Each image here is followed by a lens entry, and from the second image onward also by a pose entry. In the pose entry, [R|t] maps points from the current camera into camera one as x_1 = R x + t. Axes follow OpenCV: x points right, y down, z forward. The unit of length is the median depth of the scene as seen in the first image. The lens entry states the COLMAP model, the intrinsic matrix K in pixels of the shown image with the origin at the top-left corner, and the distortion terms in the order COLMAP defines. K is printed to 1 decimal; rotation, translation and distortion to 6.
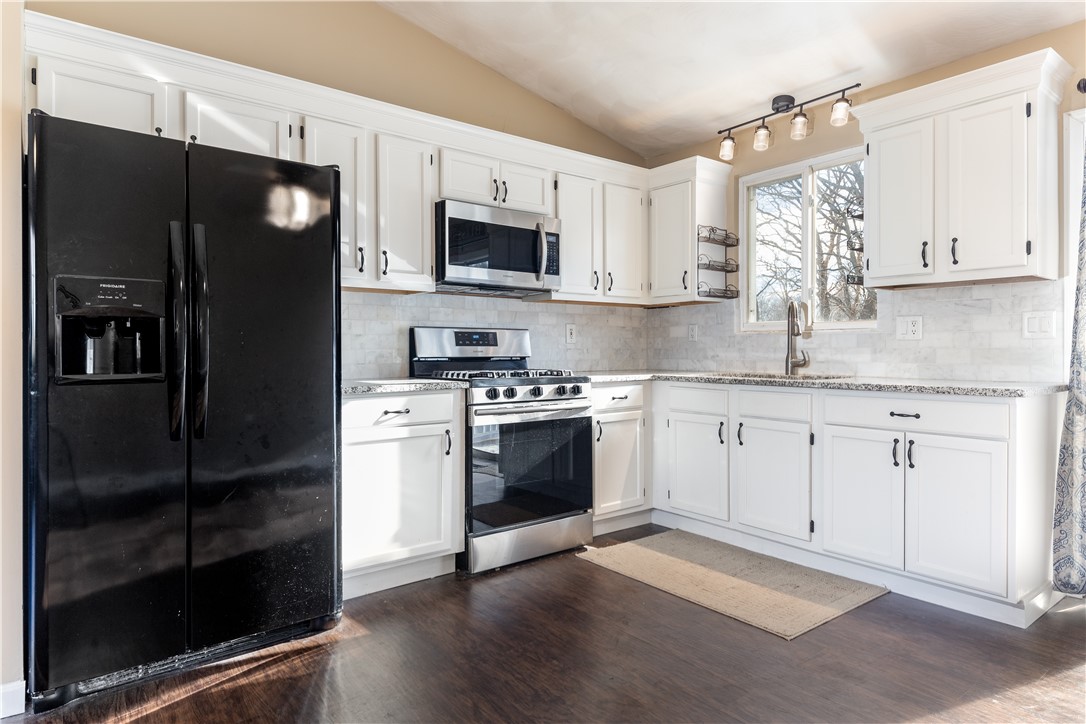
lens RADIAL K [[624.4, 0, 542.9], [0, 624.4, 353.5], [0, 0, 1]] dist [0.032182, -0.021756]
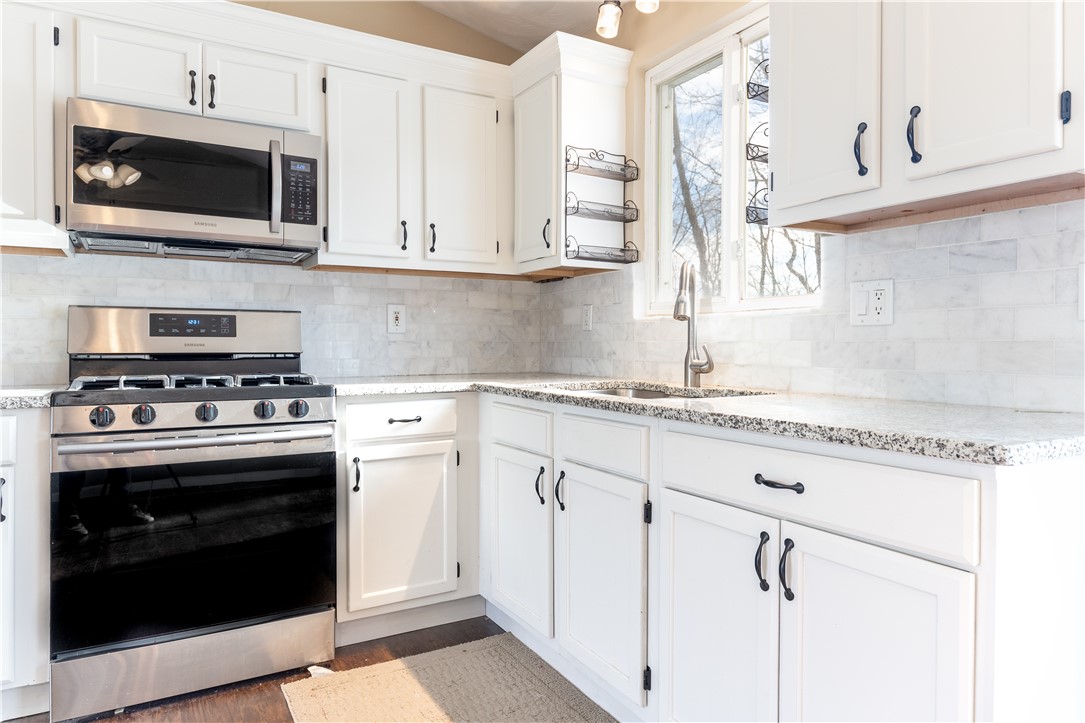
lens RADIAL K [[670.8, 0, 541.1], [0, 670.8, 349.0], [0, 0, 1]] dist [0.042981, -0.036529]
pose [[0.989971, 0.004032, -0.141213, 0.362276], [-0.003832, 0.999991, 0.001687, -0.001364], [0.141219, -0.001129, 0.989978, 0.369768]]
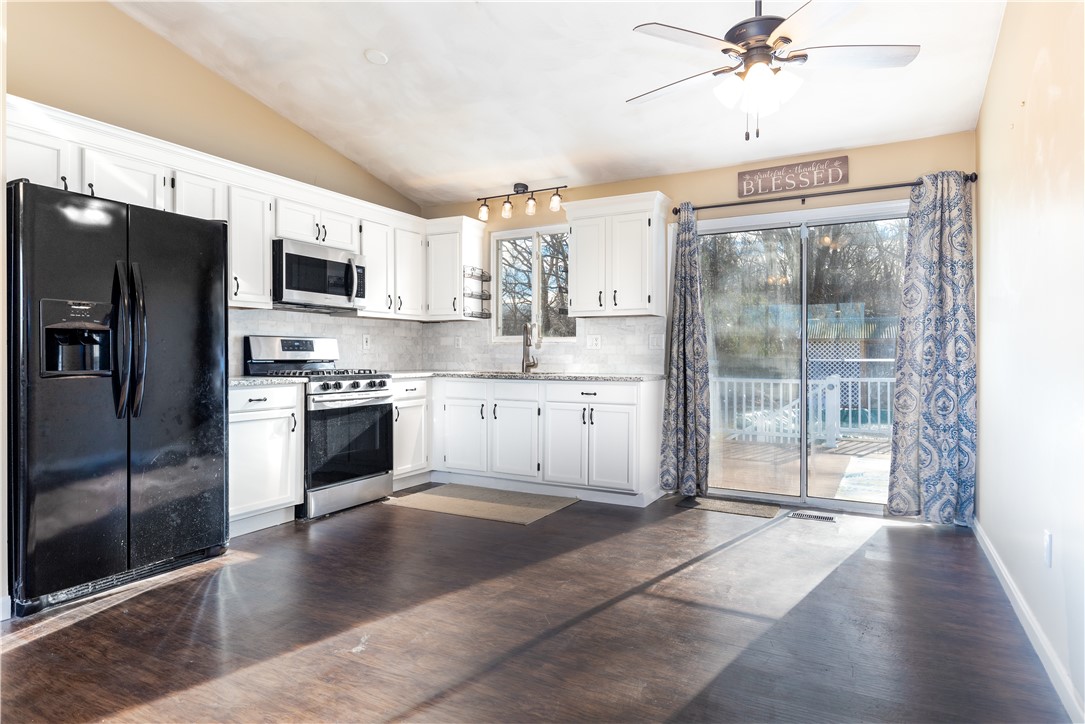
lens RADIAL K [[623.9, 0, 542.4], [0, 623.9, 353.5], [0, 0, 1]] dist [0.032182, -0.021756]
pose [[0.914675, 0.005735, 0.404151, -0.172061], [-0.002580, 0.999962, -0.008349, 0.002343], [-0.404183, 0.006594, 0.914654, -0.380846]]
